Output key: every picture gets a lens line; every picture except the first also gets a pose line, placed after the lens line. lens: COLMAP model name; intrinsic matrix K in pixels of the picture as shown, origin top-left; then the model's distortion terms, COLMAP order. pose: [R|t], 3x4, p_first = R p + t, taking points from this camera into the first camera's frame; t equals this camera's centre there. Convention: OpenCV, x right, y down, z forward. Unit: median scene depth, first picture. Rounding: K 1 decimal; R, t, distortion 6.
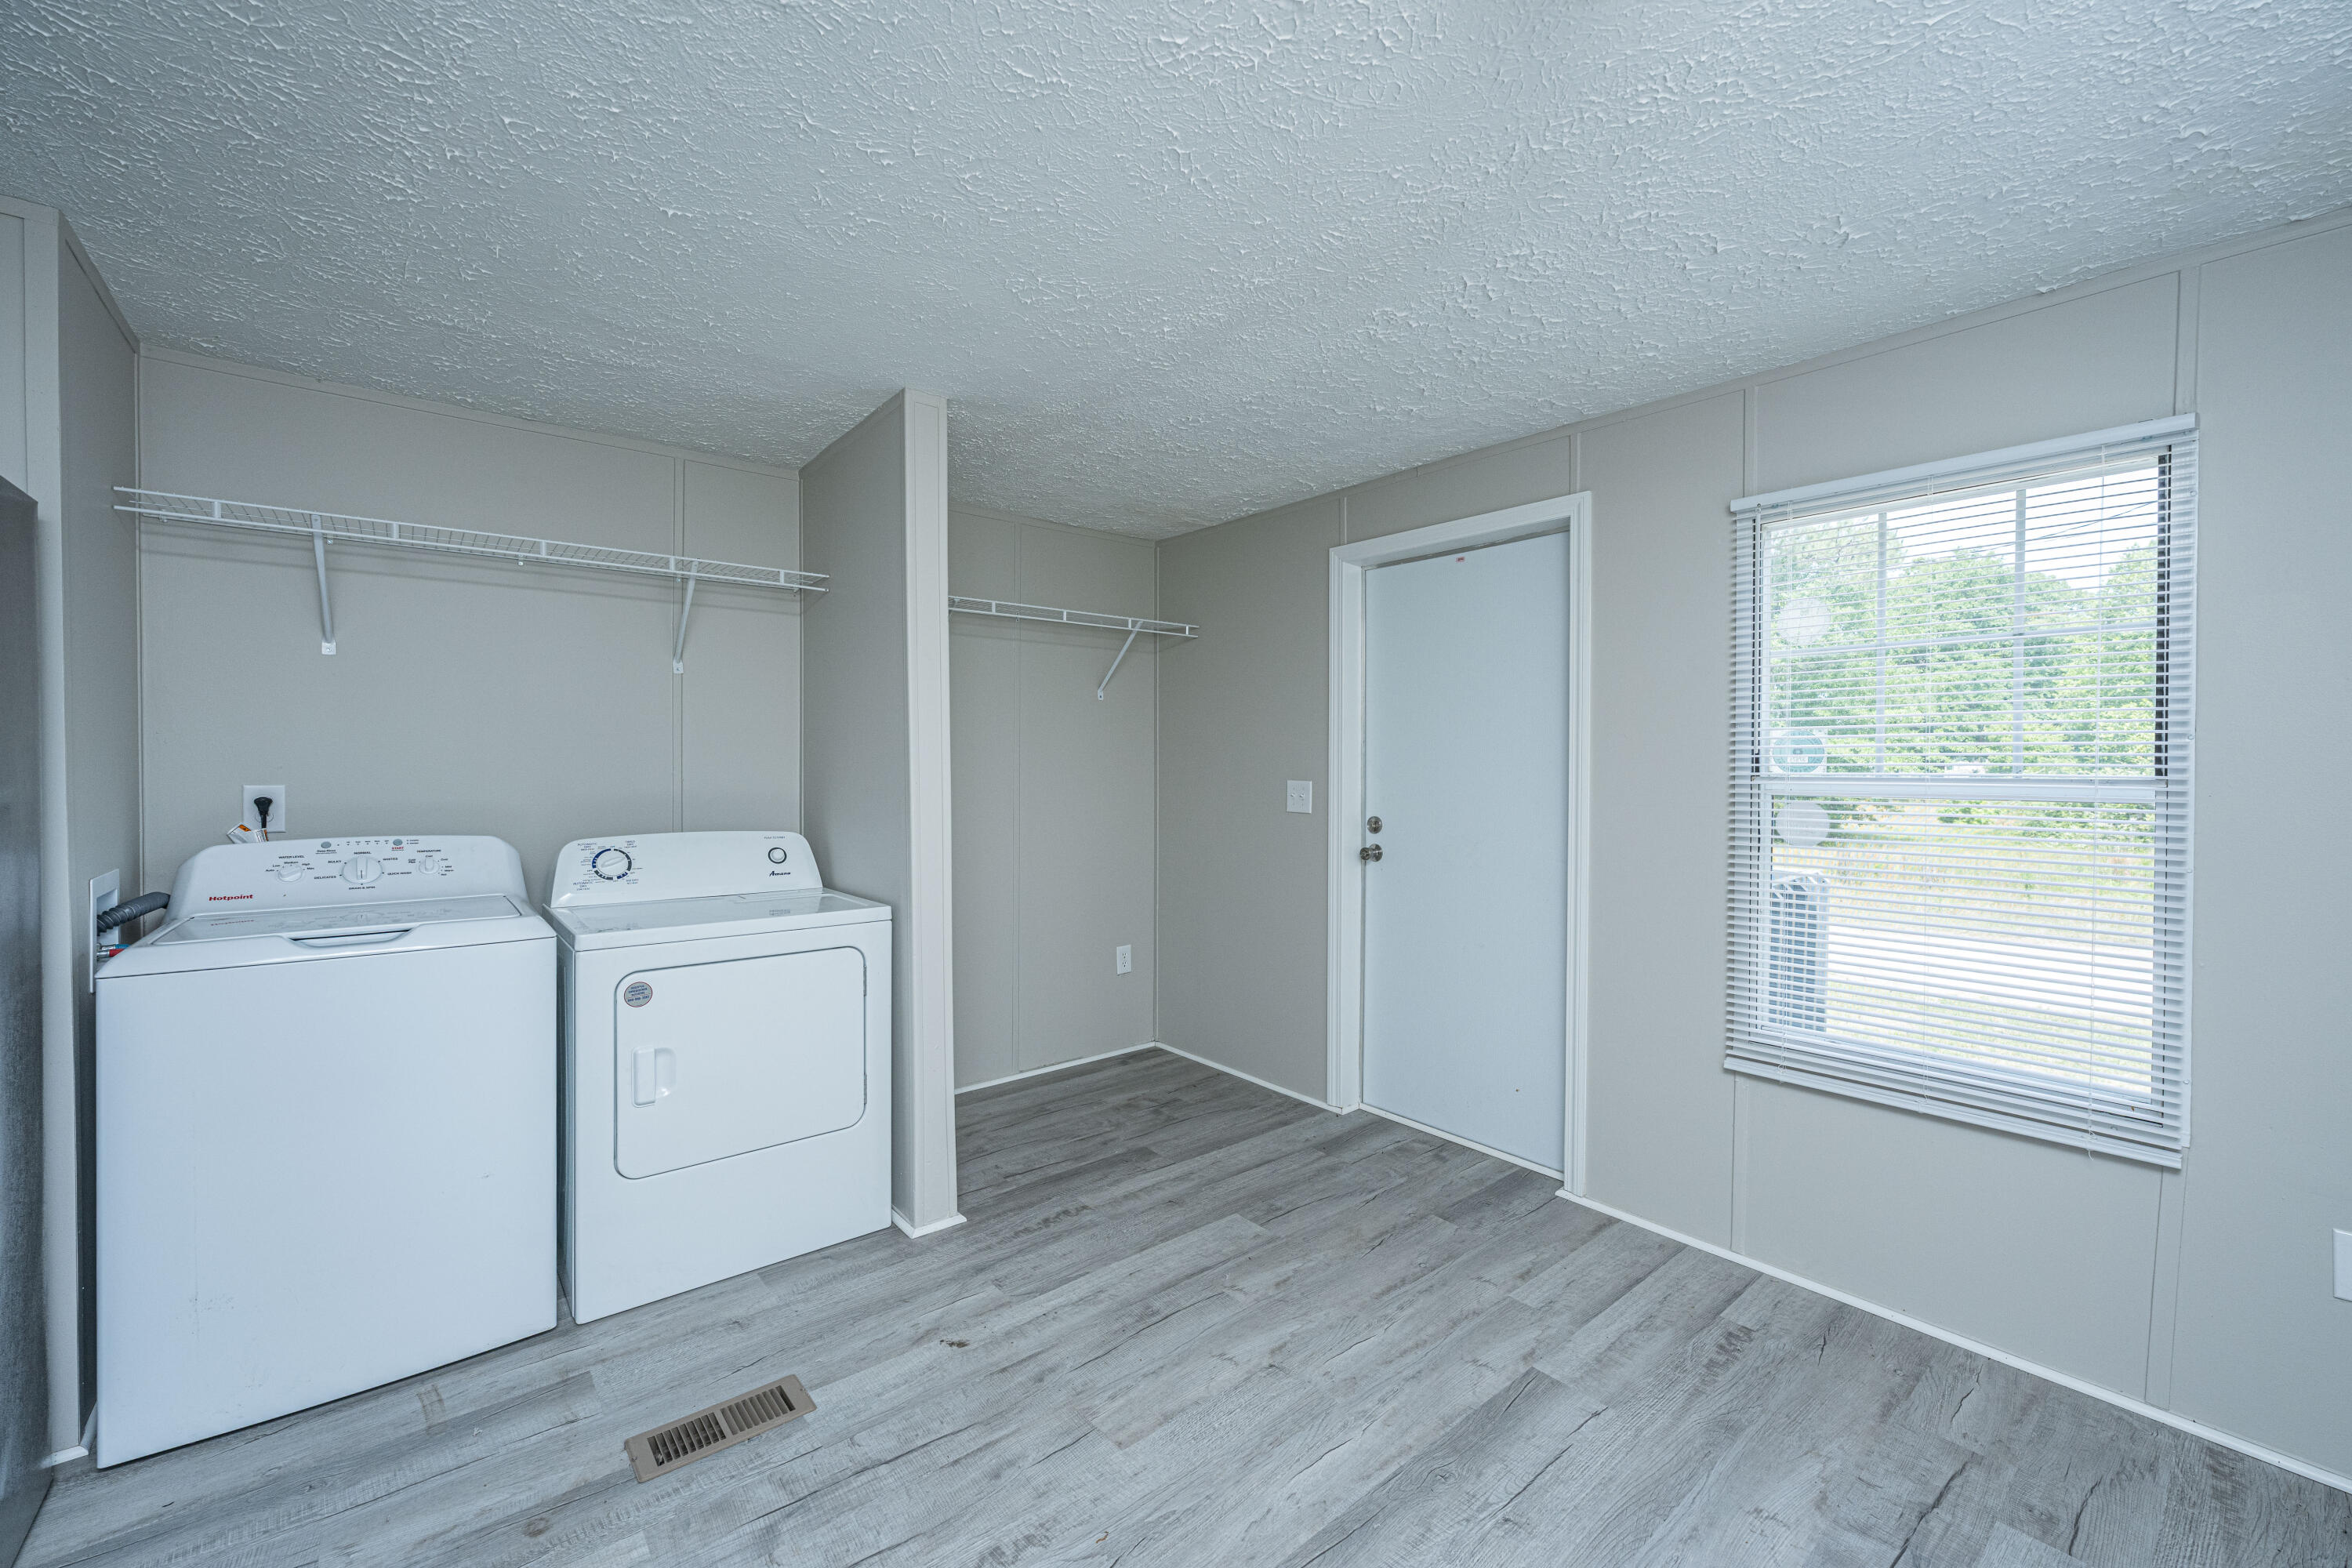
lens RADIAL K [[935.0, 0, 1162.0], [0, 935.0, 770.4], [0, 0, 1]] dist [-0.000608, -0.000224]
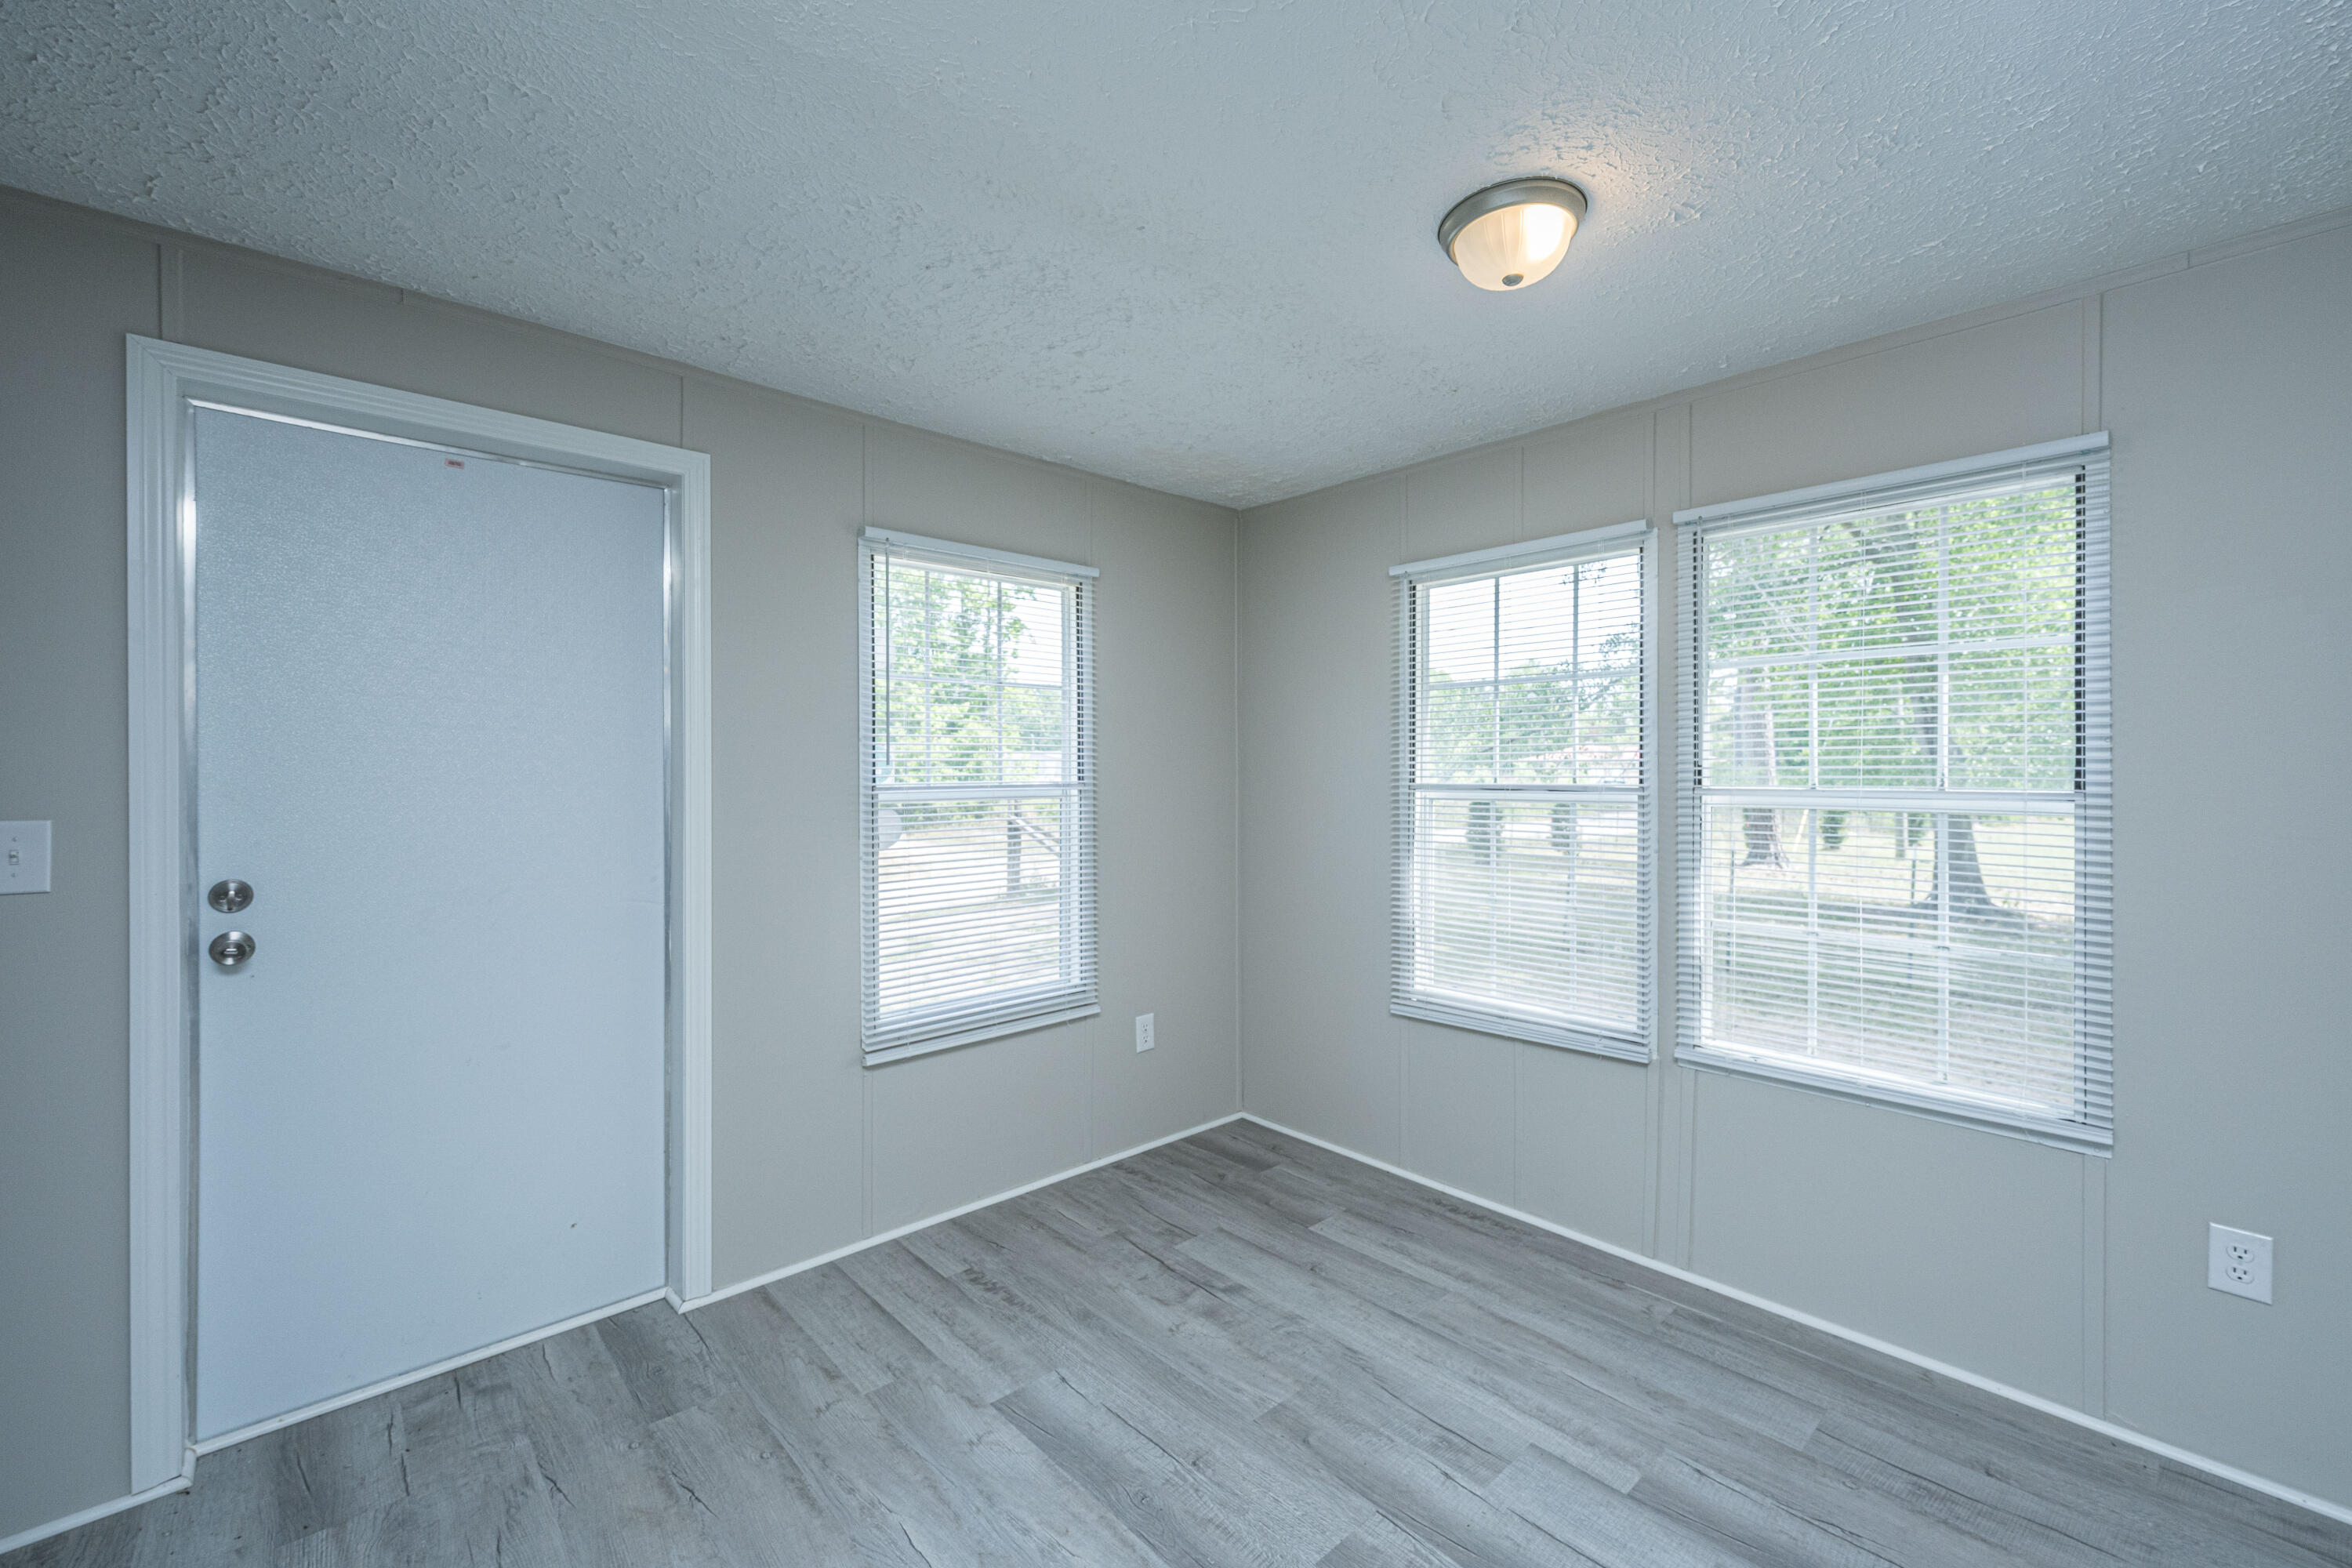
lens RADIAL K [[976.0, 0, 1176.0], [0, 976.0, 784.0], [0, 0, 1]] dist [-0.000217, -0.000072]
pose [[-0.063583, -0.010226, 0.997924, -0.520359], [0.013184, 0.999852, 0.011086, -0.006165], [-0.997889, 0.013861, -0.063439, 0.736861]]
